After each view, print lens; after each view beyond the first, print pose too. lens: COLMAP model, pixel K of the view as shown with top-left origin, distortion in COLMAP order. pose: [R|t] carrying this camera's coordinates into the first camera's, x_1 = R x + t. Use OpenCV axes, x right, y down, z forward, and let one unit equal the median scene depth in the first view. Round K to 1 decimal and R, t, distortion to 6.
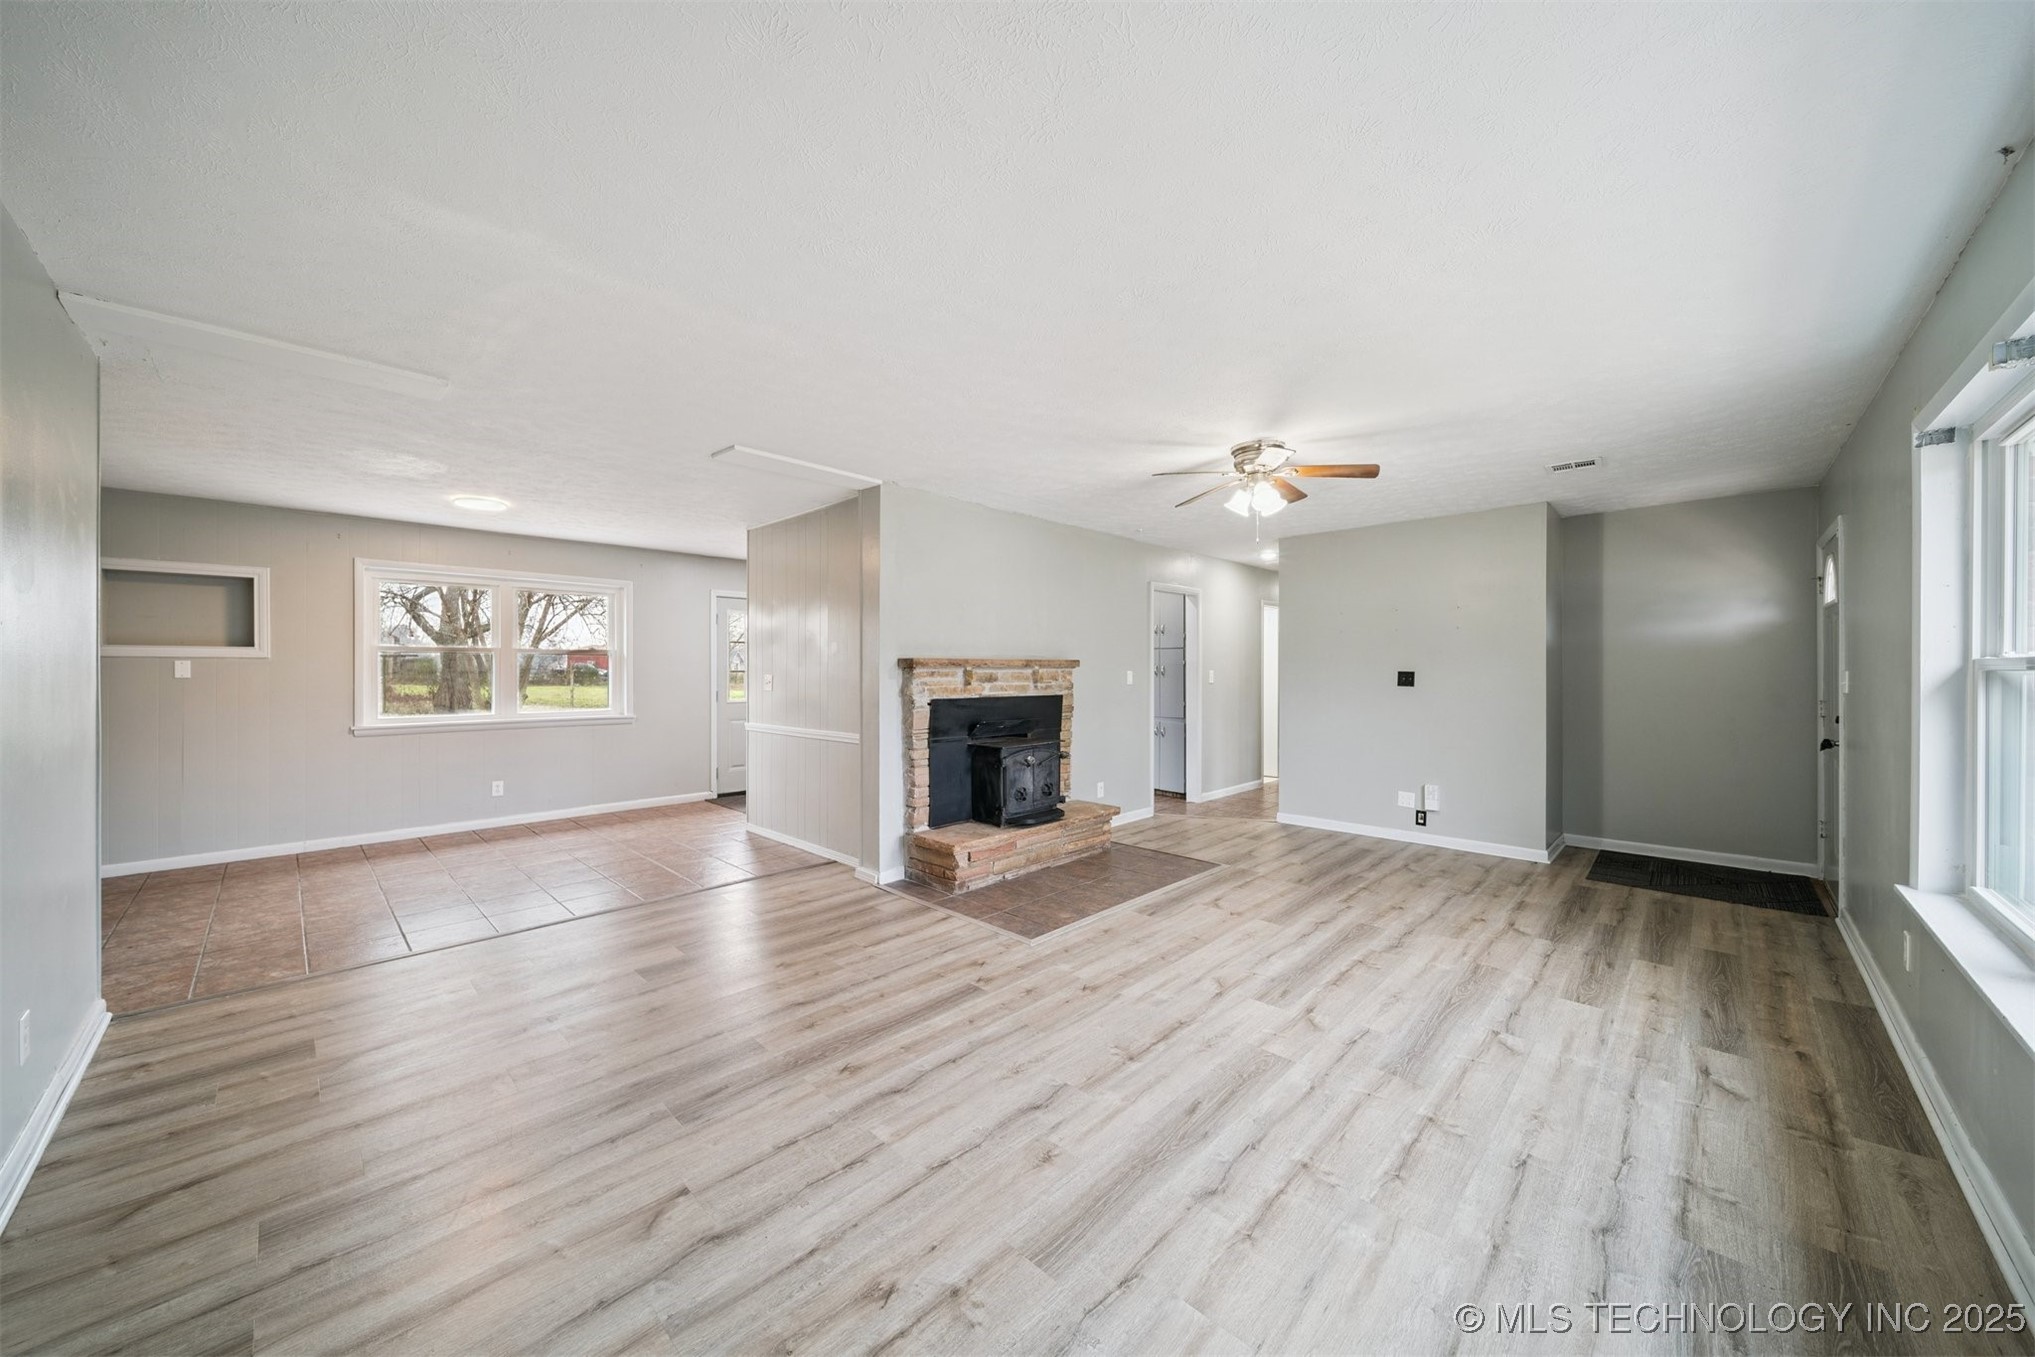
lens RADIAL K [[715.9, 0, 979.8], [0, 715.9, 667.9], [0, 0, 1]] dist [-0.001192, -0.000311]
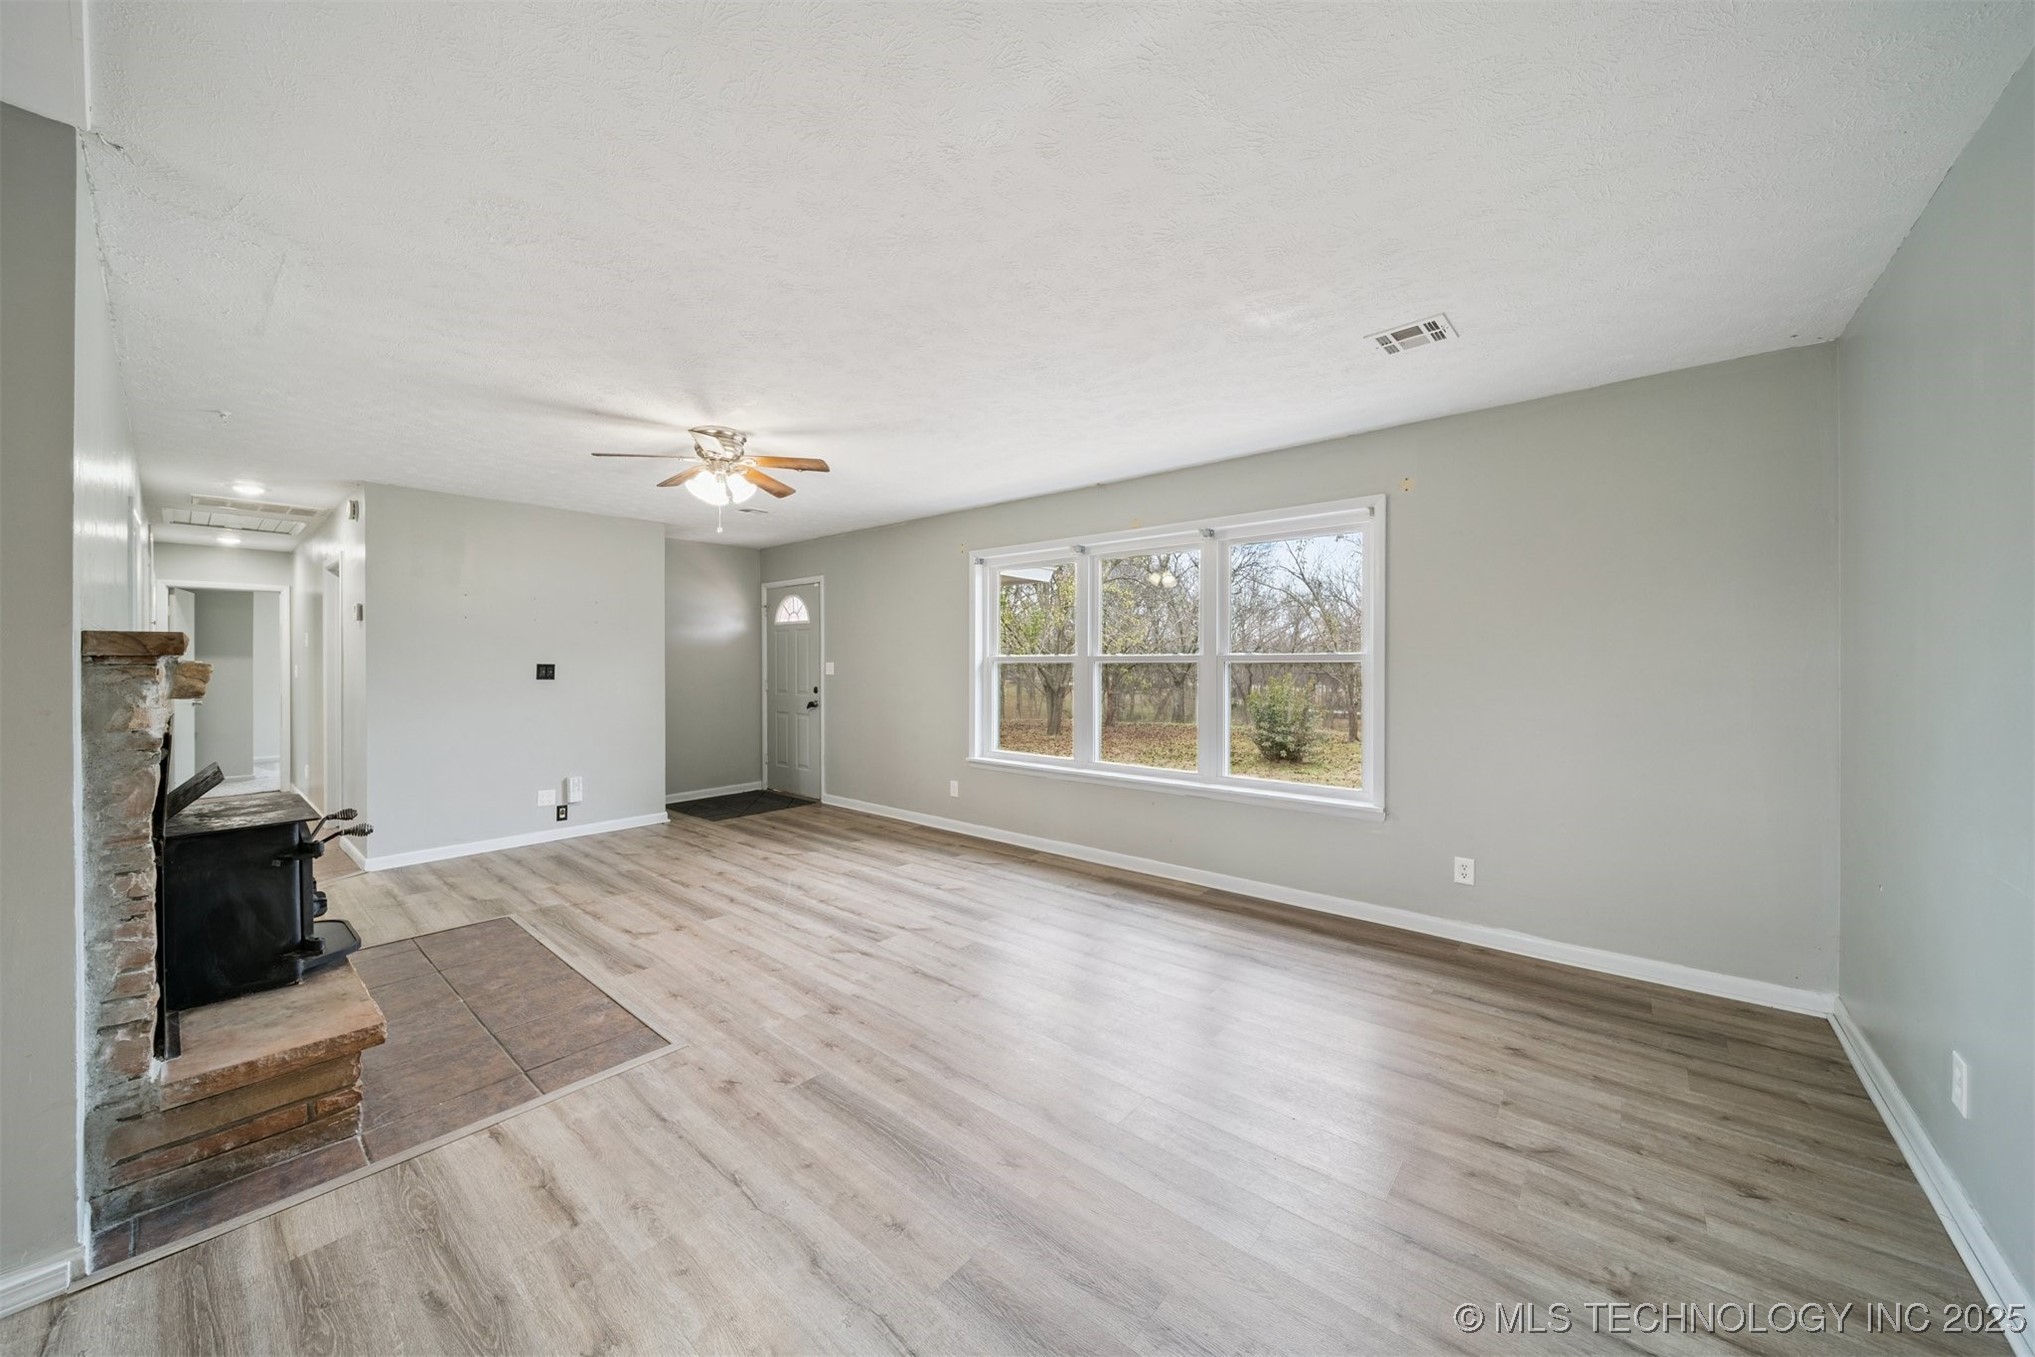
lens RADIAL K [[715.9, 0, 1024.6], [0, 715.9, 662.1], [0, 0, 1]] dist [-0.001192, -0.000311]
pose [[-0.101725, -0.001100, 0.994812, -0.660648], [0.000549, 0.999999, 0.001162, 0.002094], [-0.994812, 0.000665, -0.101725, 0.719907]]
